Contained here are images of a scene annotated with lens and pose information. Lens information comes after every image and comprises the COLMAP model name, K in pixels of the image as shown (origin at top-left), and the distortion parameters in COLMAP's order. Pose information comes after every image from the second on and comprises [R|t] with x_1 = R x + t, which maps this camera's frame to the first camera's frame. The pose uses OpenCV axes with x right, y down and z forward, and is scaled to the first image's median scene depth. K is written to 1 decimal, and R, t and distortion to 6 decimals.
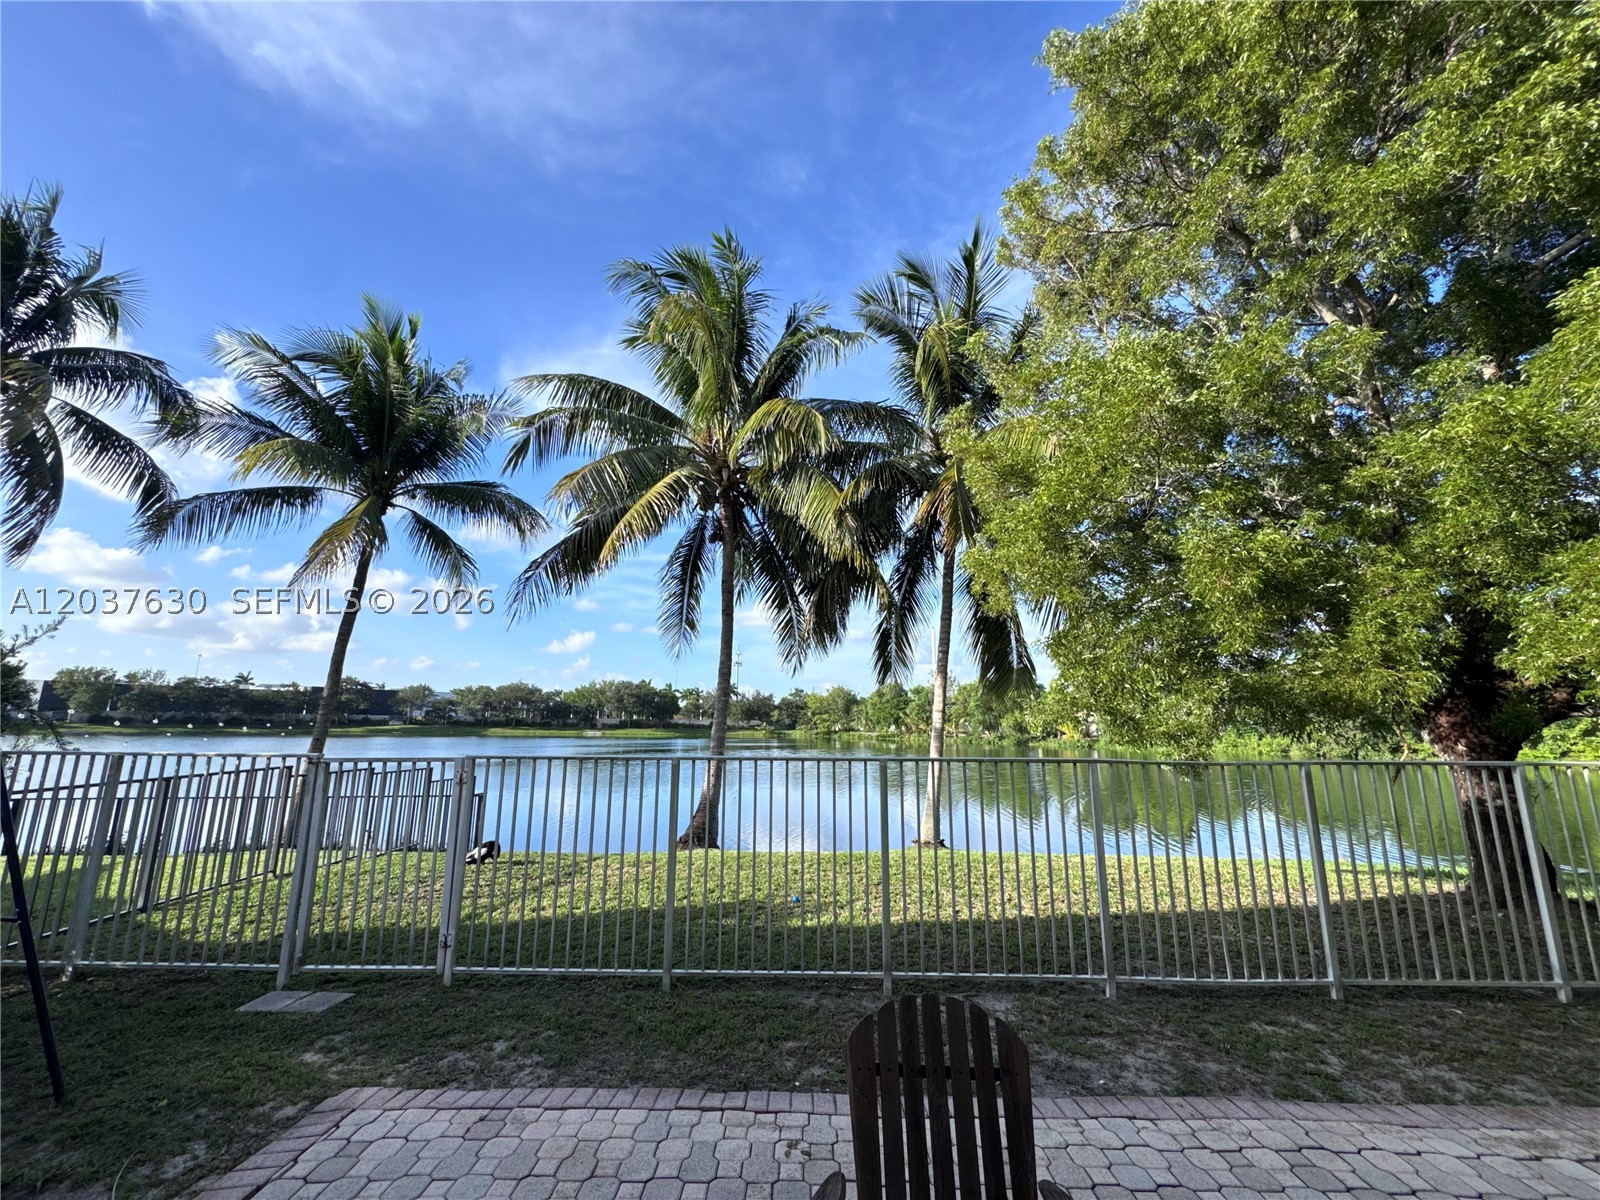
lens RADIAL K [[641.8, 0, 798.0], [0, 641.8, 600.8], [0, 0, 1]] dist [-0.001319, 0.001126]
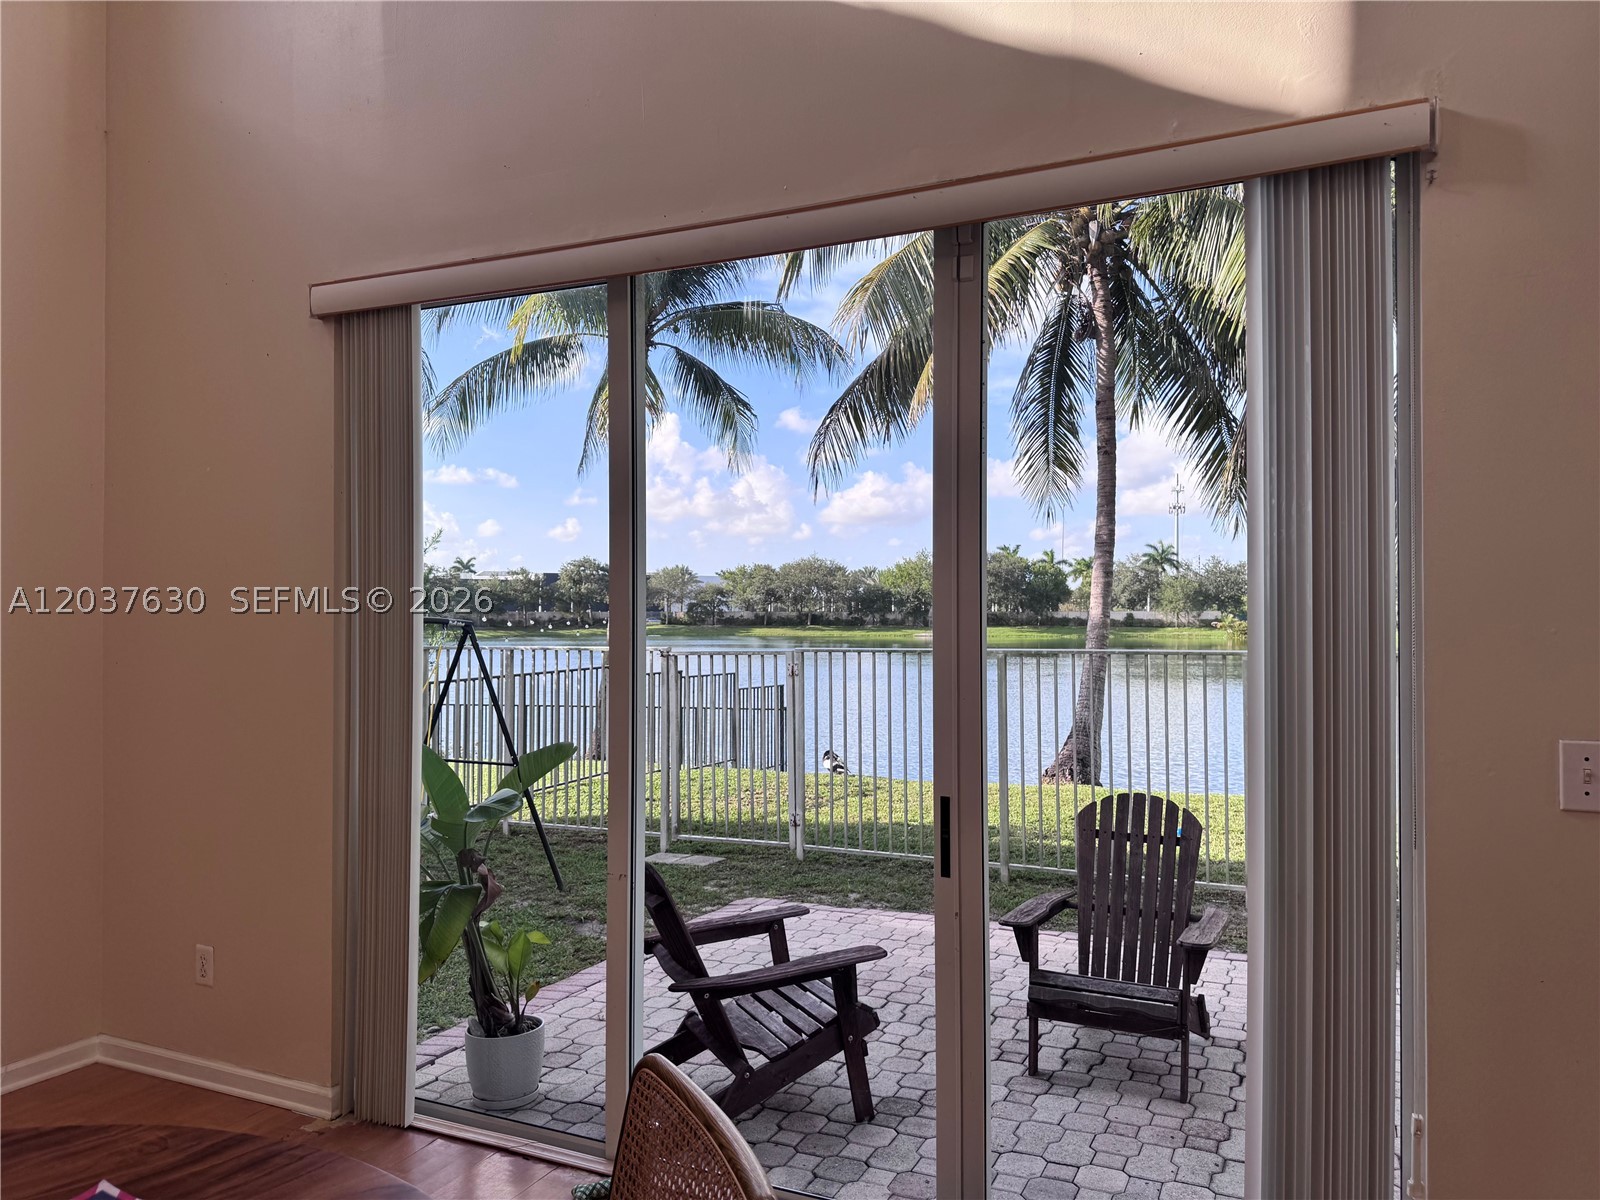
lens RADIAL K [[1131.4, 0, 801.7], [0, 1131.4, 606.8], [0, 0, 1]] dist [0.096085, -0.132161]
pose [[0.914941, -0.015688, -0.403282, 0.059696], [0.086940, 0.983445, 0.158987, -0.030207], [0.394112, -0.180525, 0.901158, -0.167585]]
